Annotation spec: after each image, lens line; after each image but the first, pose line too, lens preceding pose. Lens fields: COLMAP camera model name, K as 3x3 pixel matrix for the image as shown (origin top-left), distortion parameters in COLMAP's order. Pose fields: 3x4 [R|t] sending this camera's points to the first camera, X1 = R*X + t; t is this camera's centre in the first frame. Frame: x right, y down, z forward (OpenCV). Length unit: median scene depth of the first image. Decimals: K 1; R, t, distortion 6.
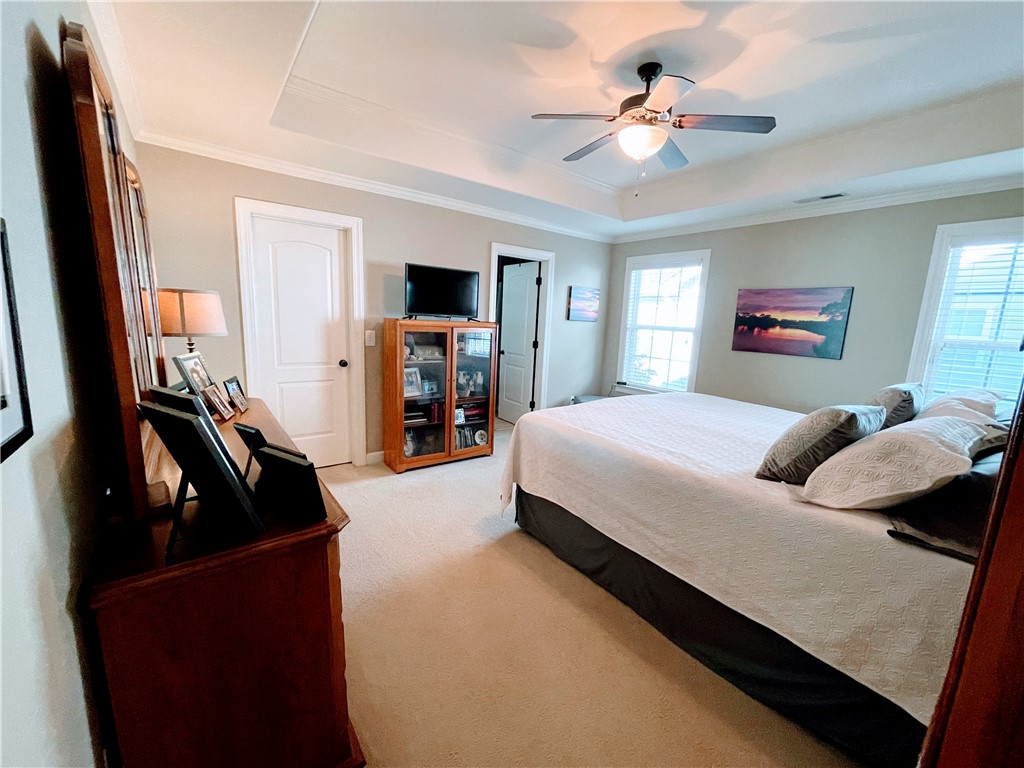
lens RADIAL K [[413.0, 0, 509.8], [0, 413.0, 387.3], [0, 0, 1]] dist [0.002022, -0.002148]
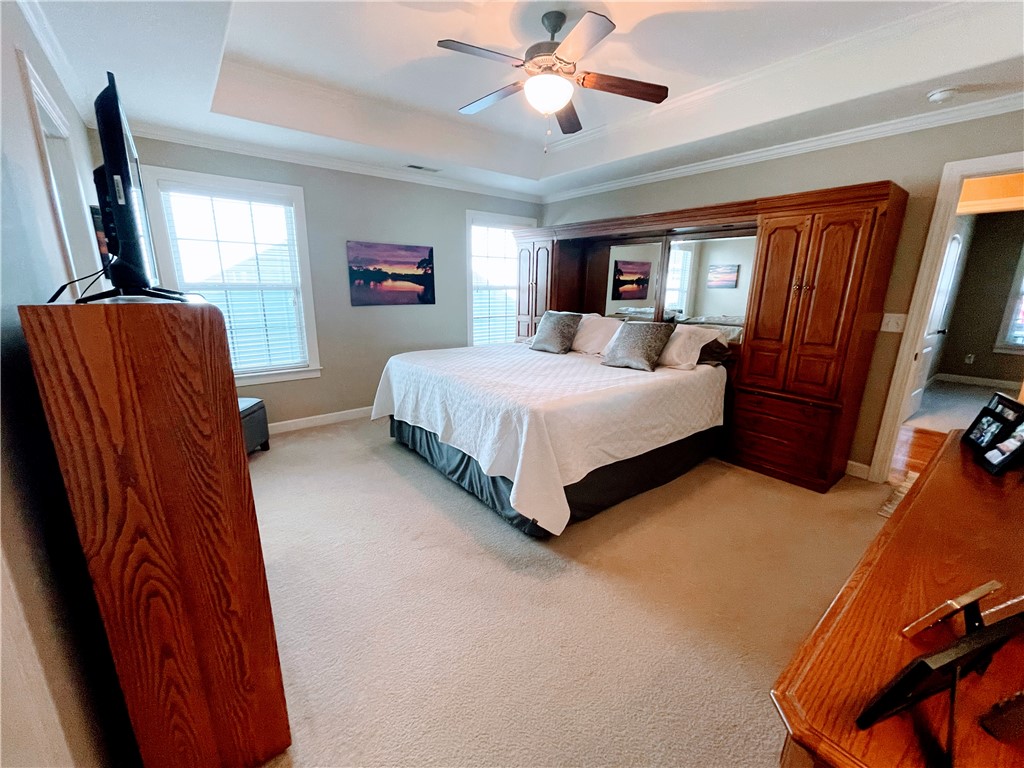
lens RADIAL K [[413.0, 0, 508.6], [0, 413.0, 384.7], [0, 0, 1]] dist [0.002022, -0.002148]
pose [[-0.007944, -0.278039, 0.960537, -0.478524], [0.158577, 0.948062, 0.275740, -0.133771], [-0.987315, 0.154509, 0.036559, 0.686397]]
